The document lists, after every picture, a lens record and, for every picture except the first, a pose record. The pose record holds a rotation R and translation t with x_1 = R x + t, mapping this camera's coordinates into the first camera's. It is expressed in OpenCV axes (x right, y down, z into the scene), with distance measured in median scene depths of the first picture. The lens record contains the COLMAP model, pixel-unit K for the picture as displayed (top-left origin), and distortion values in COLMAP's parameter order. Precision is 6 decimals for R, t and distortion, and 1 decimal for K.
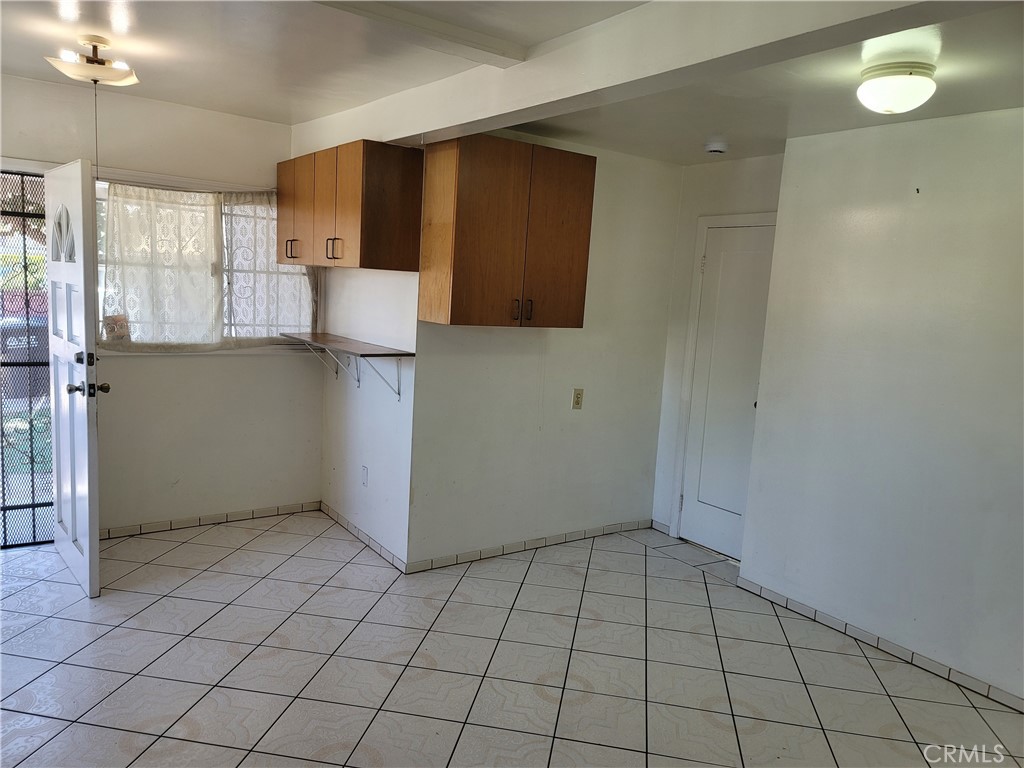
lens RADIAL K [[744.0, 0, 512.0], [0, 744.0, 391.8], [0, 0, 1]] dist [0.107971, -0.115089]
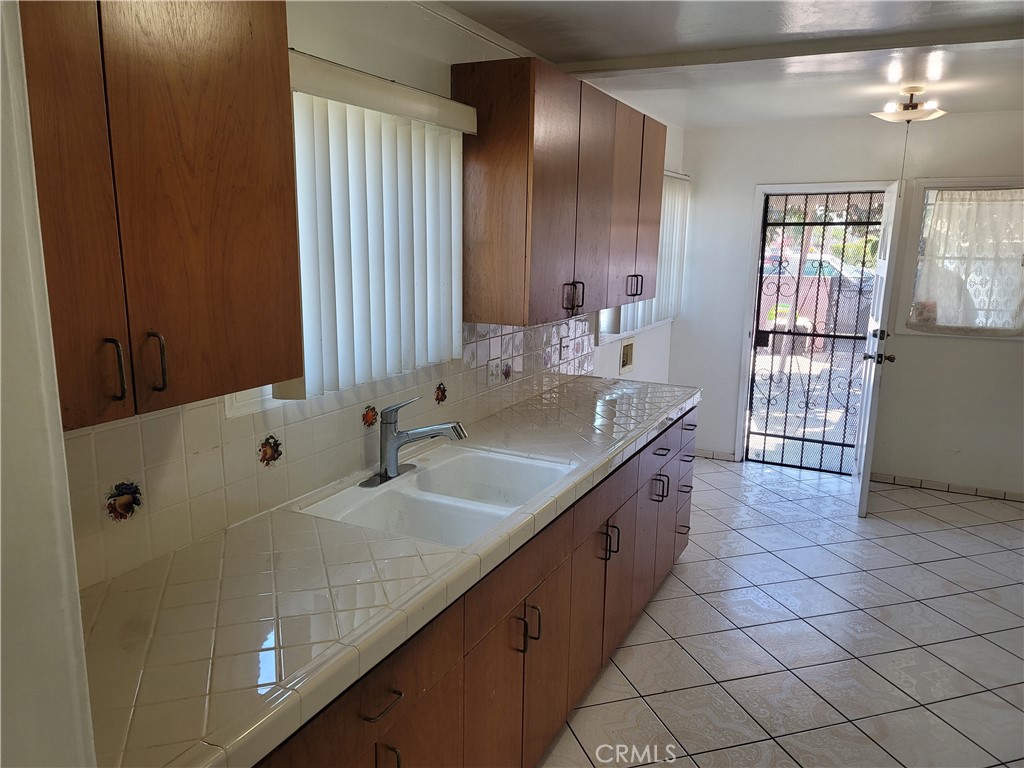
lens RADIAL K [[743.5, 0, 520.8], [0, 743.5, 382.9], [0, 0, 1]] dist [0.045620, -0.005814]
pose [[0.483438, 0.119928, -0.867125, 0.245484], [-0.113031, 0.990830, 0.074020, 0.011920], [0.868051, 0.062228, 0.492561, -0.147404]]
